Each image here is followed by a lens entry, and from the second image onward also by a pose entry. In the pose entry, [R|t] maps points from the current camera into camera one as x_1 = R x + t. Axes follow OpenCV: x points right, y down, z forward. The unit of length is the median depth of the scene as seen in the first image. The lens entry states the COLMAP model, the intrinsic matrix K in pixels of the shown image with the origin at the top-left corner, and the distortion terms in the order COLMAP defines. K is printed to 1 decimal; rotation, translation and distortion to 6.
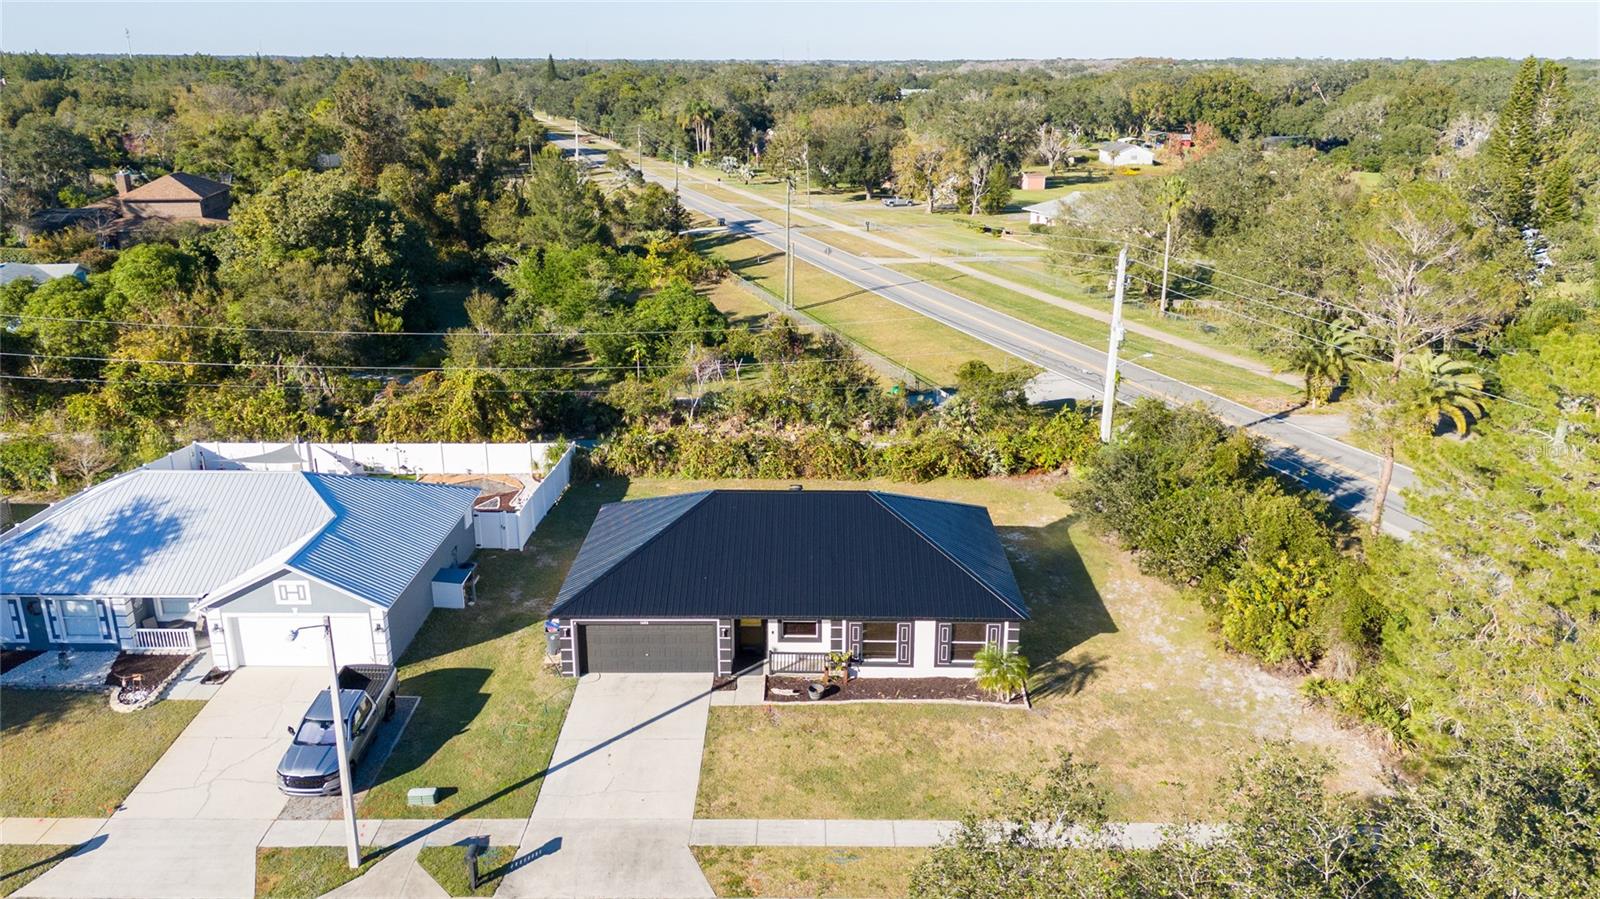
lens RADIAL K [[1109.4, 0, 800.0], [0, 1109.4, 449.5], [0, 0, 1]] dist [0.075792, -0.056780]
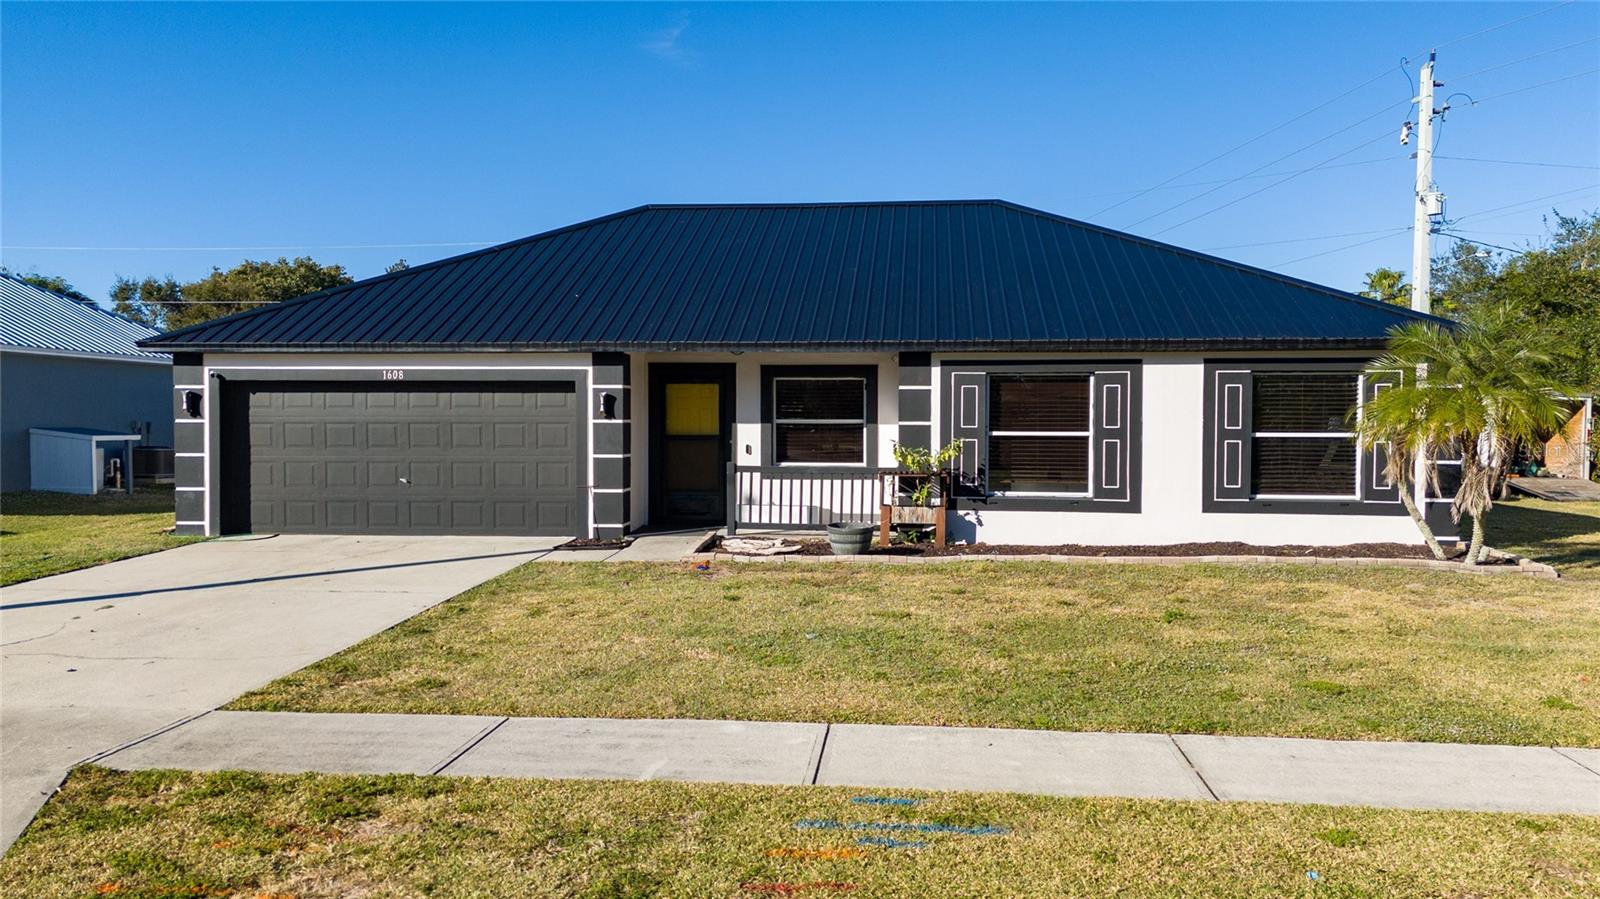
lens RADIAL K [[1151.6, 0, 800.0], [0, 1151.6, 449.5], [0, 0, 1]] dist [0.081965, -0.093710]
pose [[0.995957, 0.004352, -0.089730, 0.029419], [-0.029139, 0.960473, -0.276843, 0.282184], [0.084979, 0.278339, 0.956716, 0.647511]]
